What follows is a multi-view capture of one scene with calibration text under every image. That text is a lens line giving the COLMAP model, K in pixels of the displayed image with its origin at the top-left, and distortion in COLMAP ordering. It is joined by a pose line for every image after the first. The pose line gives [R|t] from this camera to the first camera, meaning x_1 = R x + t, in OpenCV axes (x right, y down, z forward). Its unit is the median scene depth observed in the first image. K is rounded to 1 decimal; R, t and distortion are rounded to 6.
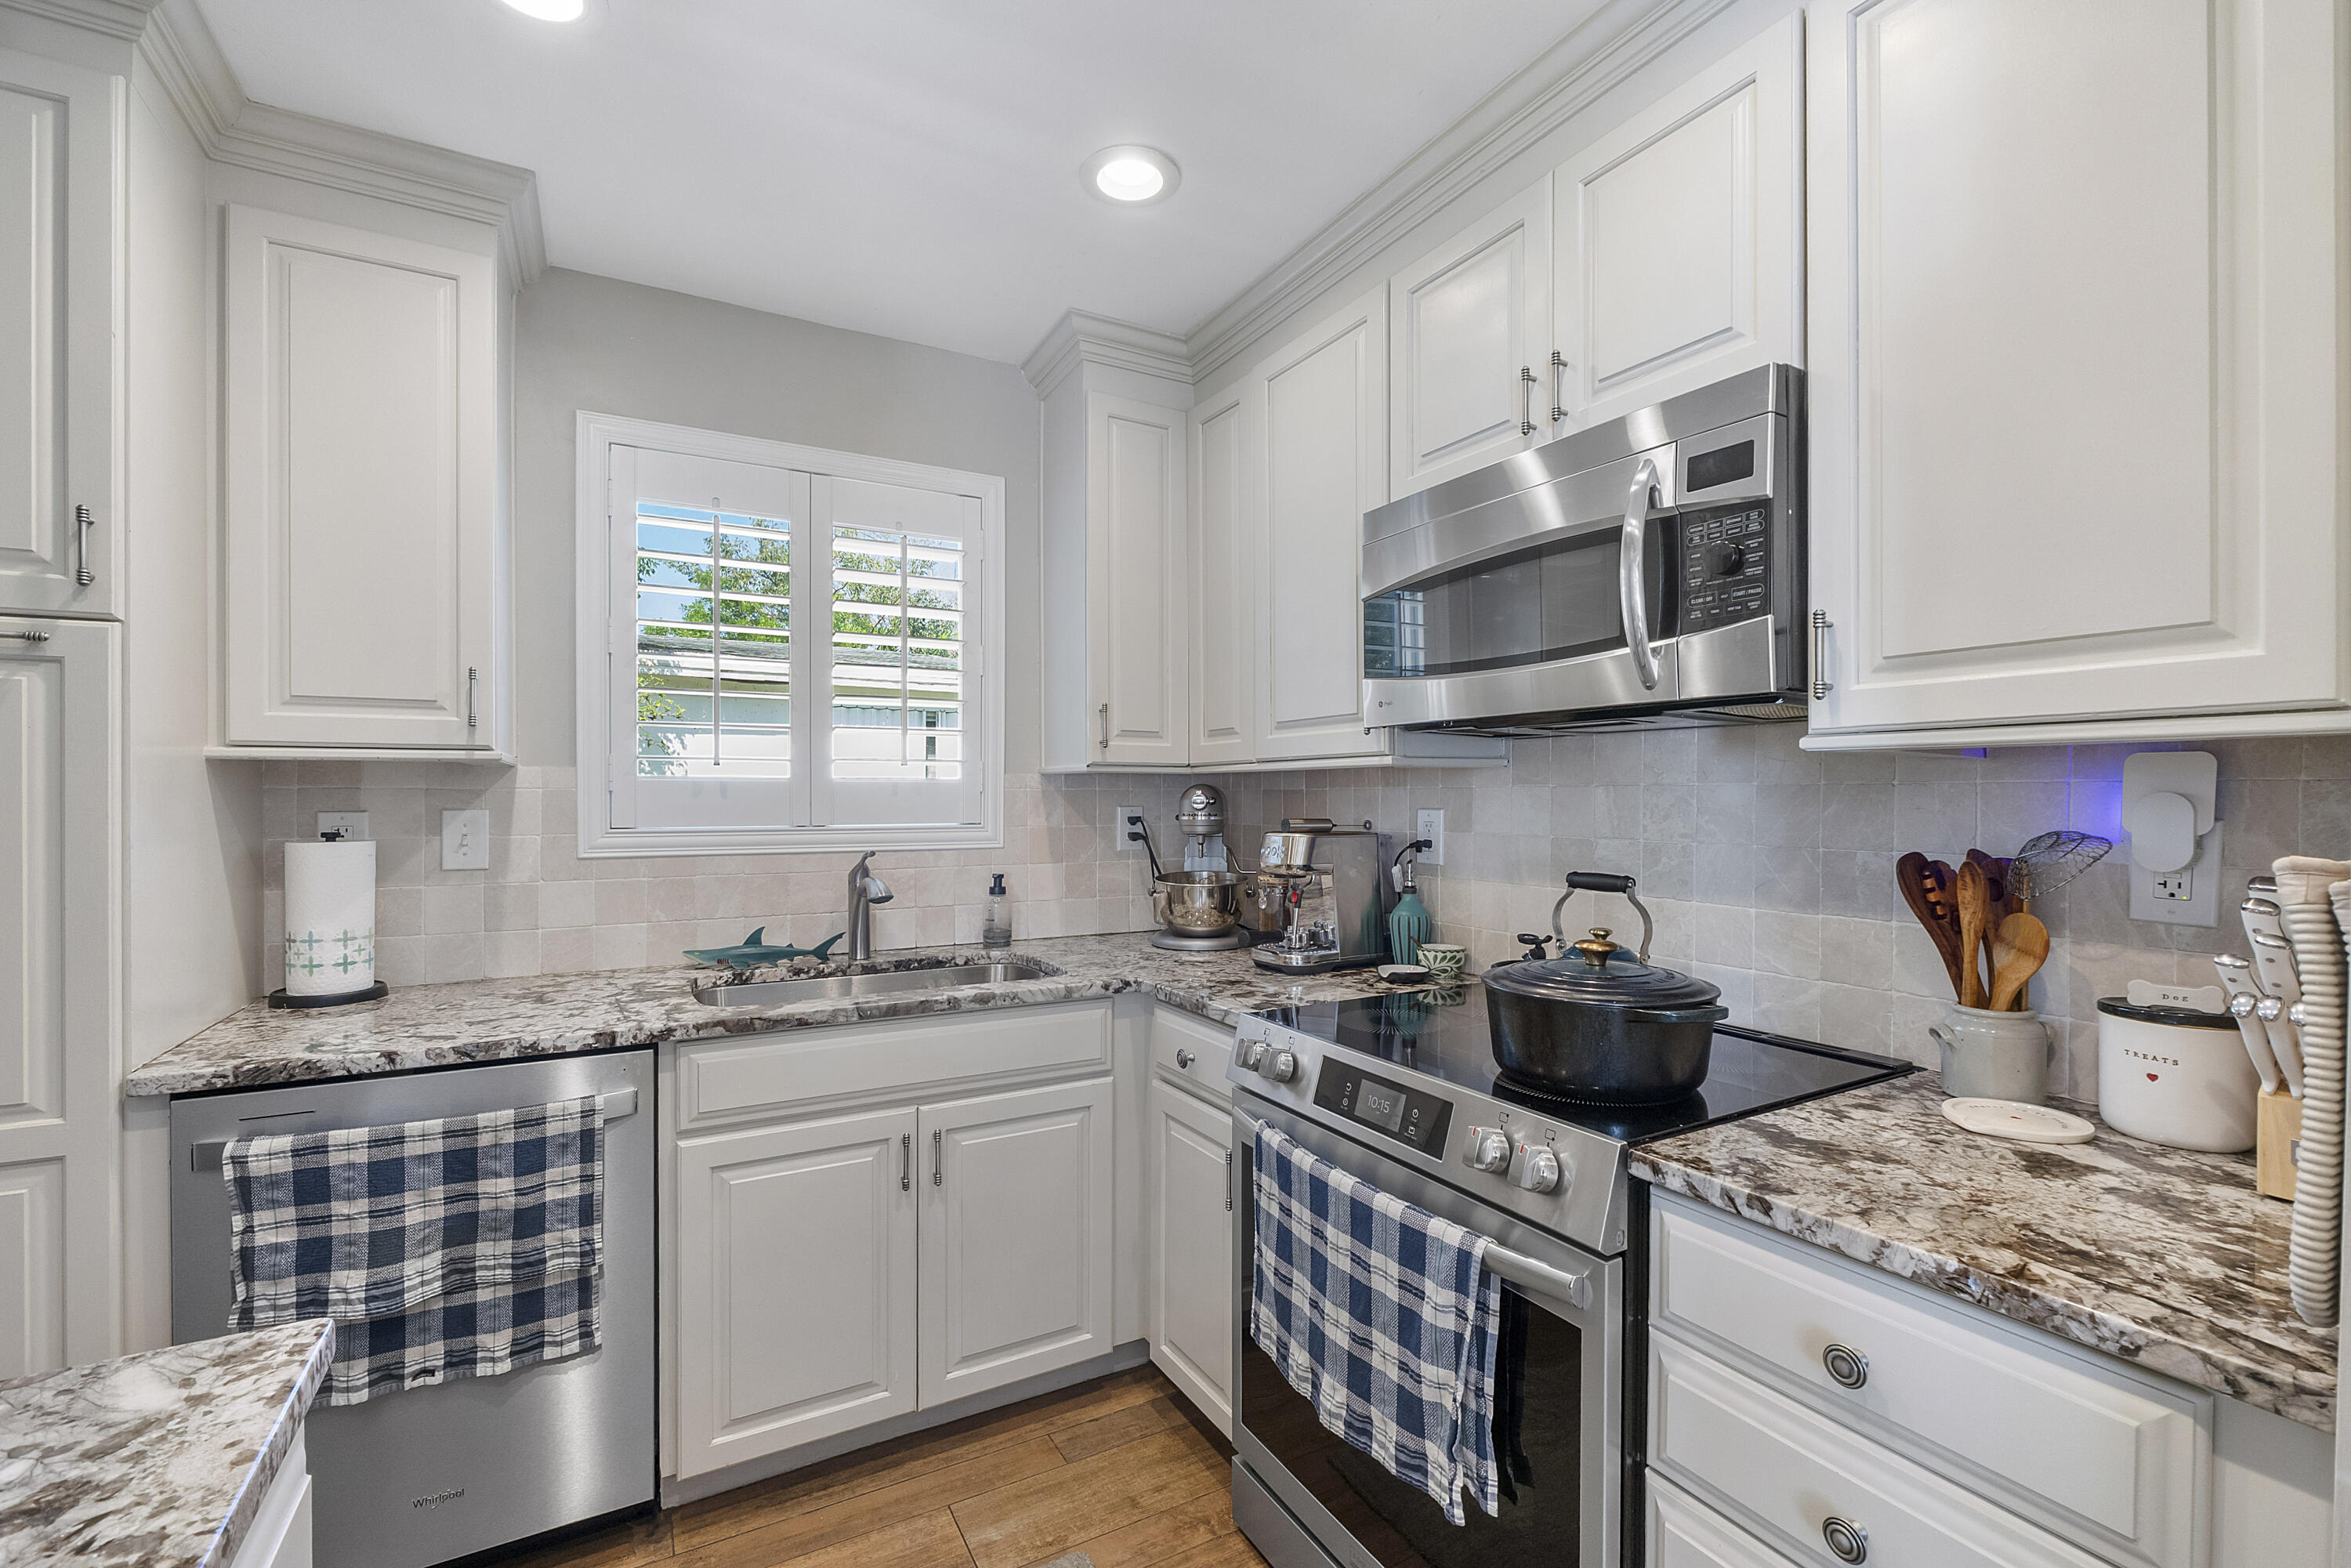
lens RADIAL K [[995.6, 0, 1177.1], [0, 995.6, 804.9], [0, 0, 1]] dist [-0.005313, -0.000344]
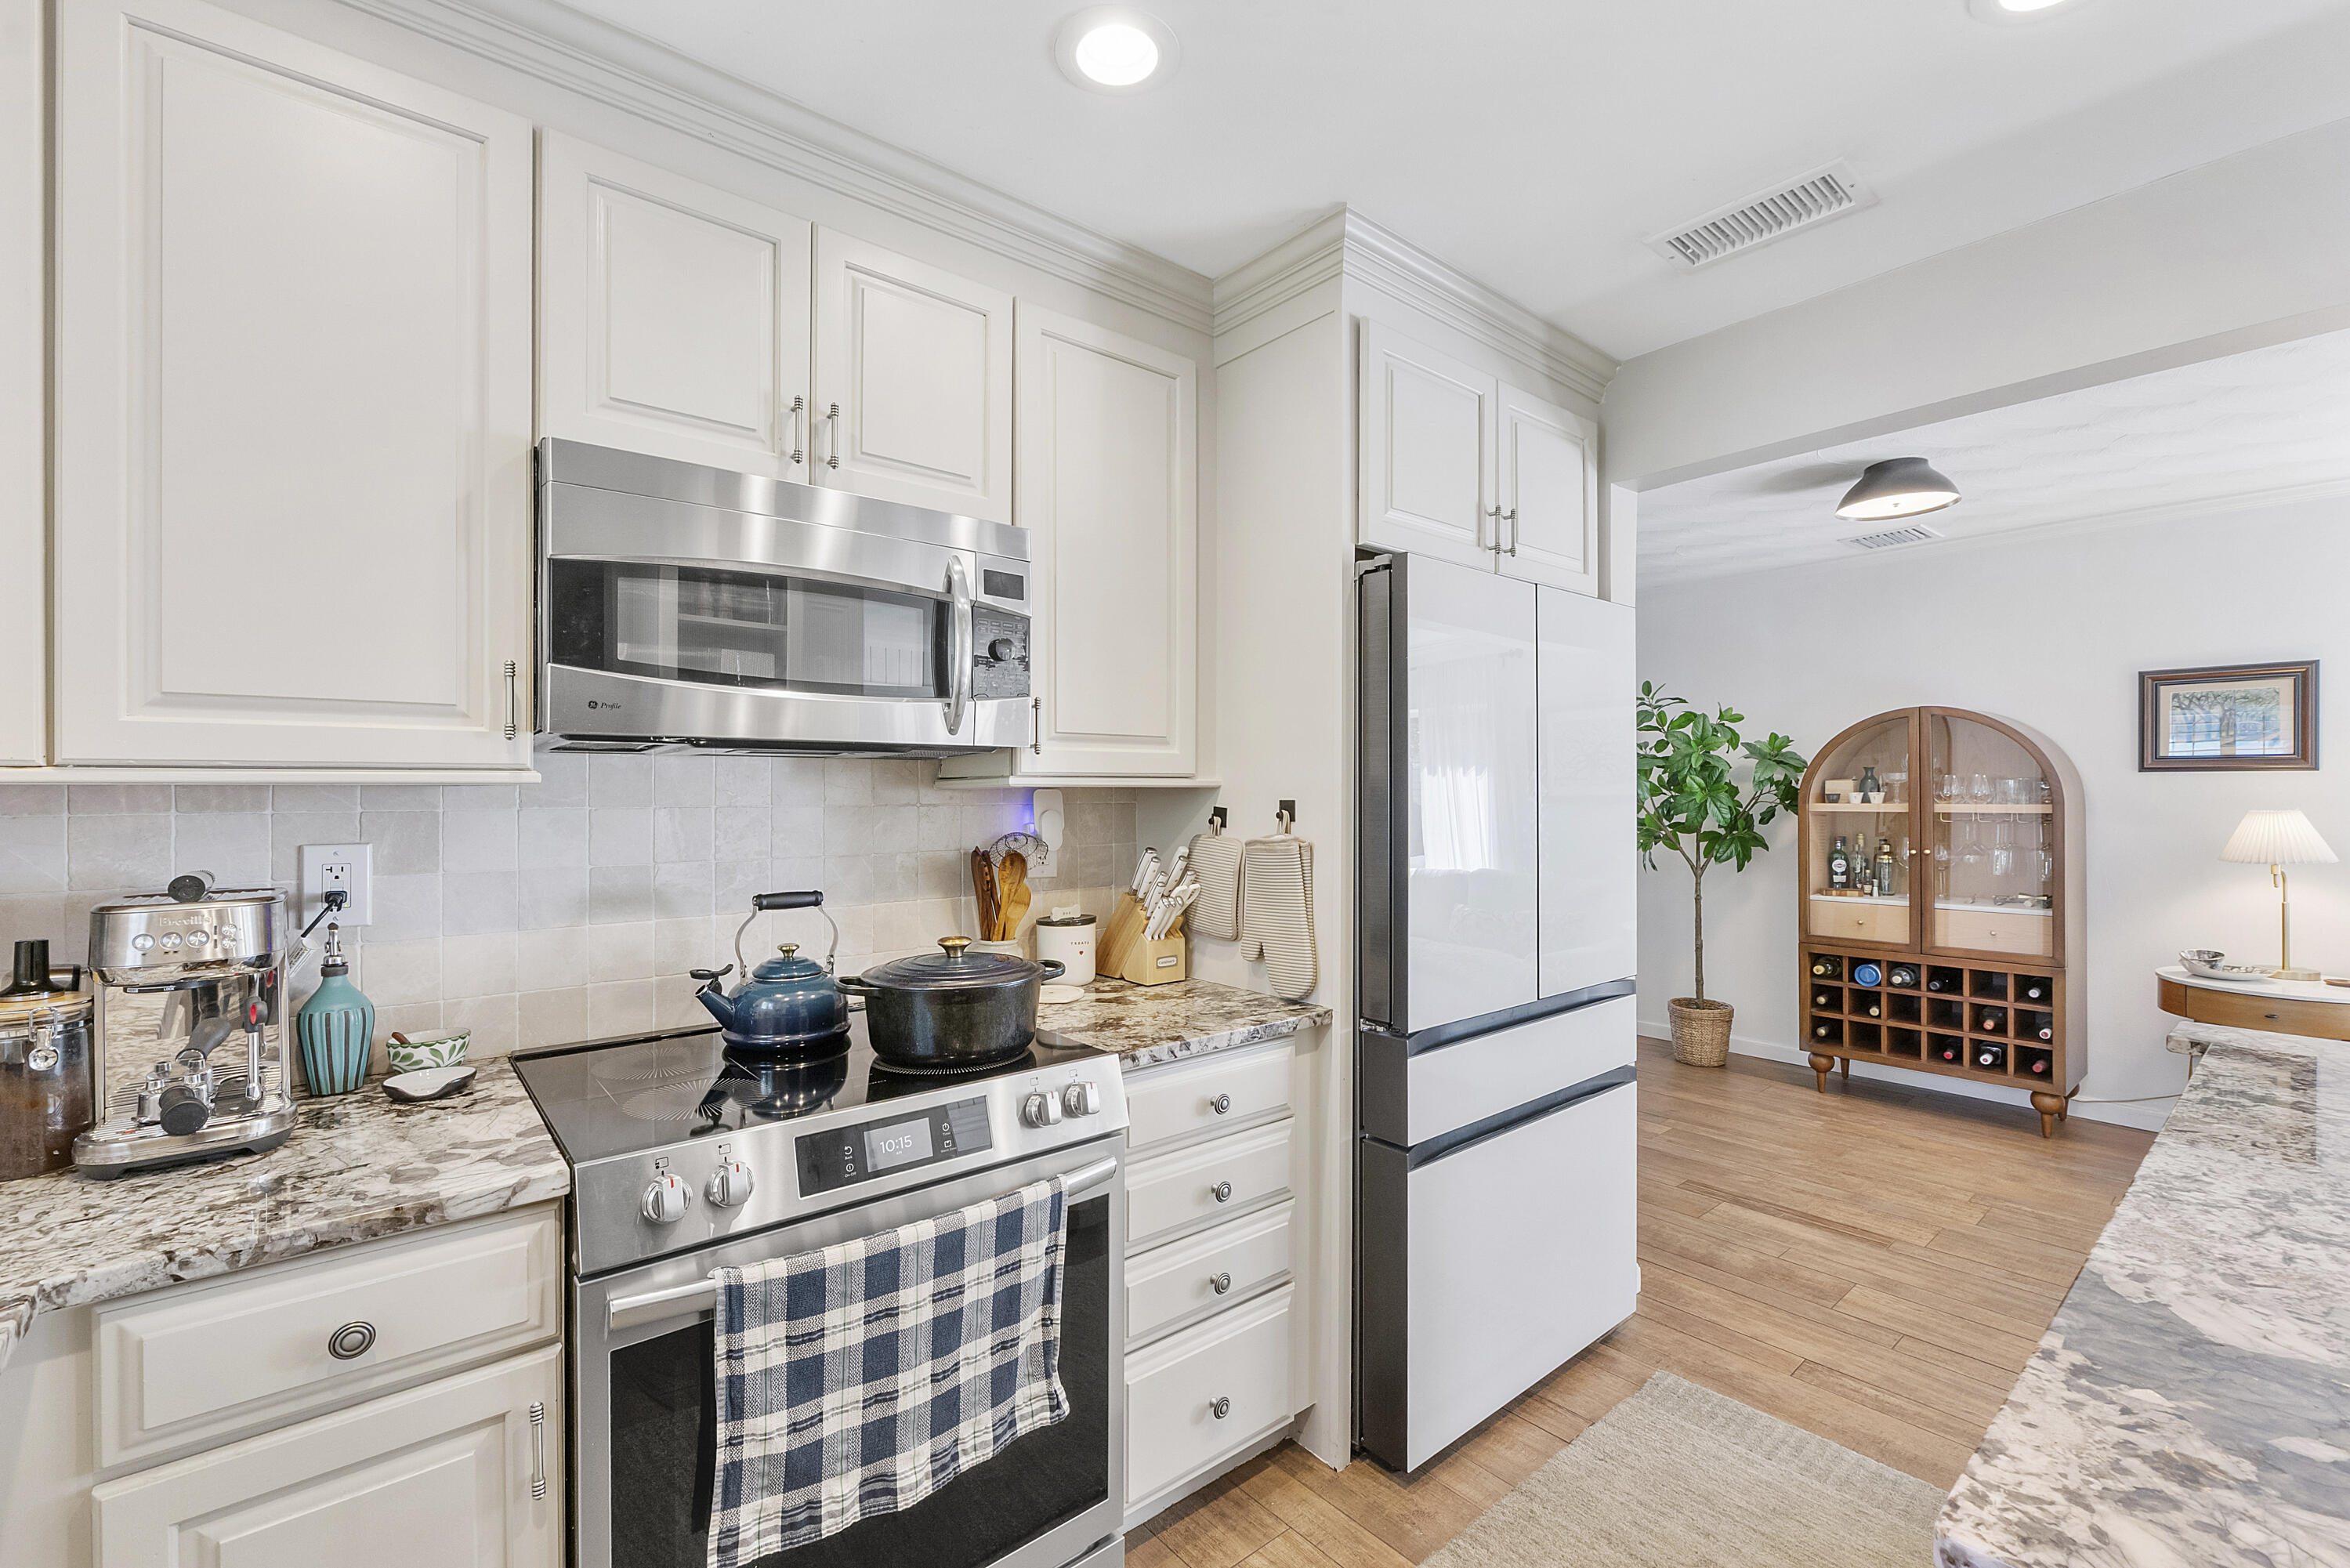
lens RADIAL K [[995.3, 0, 1177.0], [0, 995.3, 805.6], [0, 0, 1]] dist [-0.005313, -0.000344]
pose [[-0.181295, -0.010333, 0.983374, -0.802567], [0.011876, 0.999849, 0.012696, -0.036669], [-0.983357, 0.013980, -0.181145, 0.917489]]
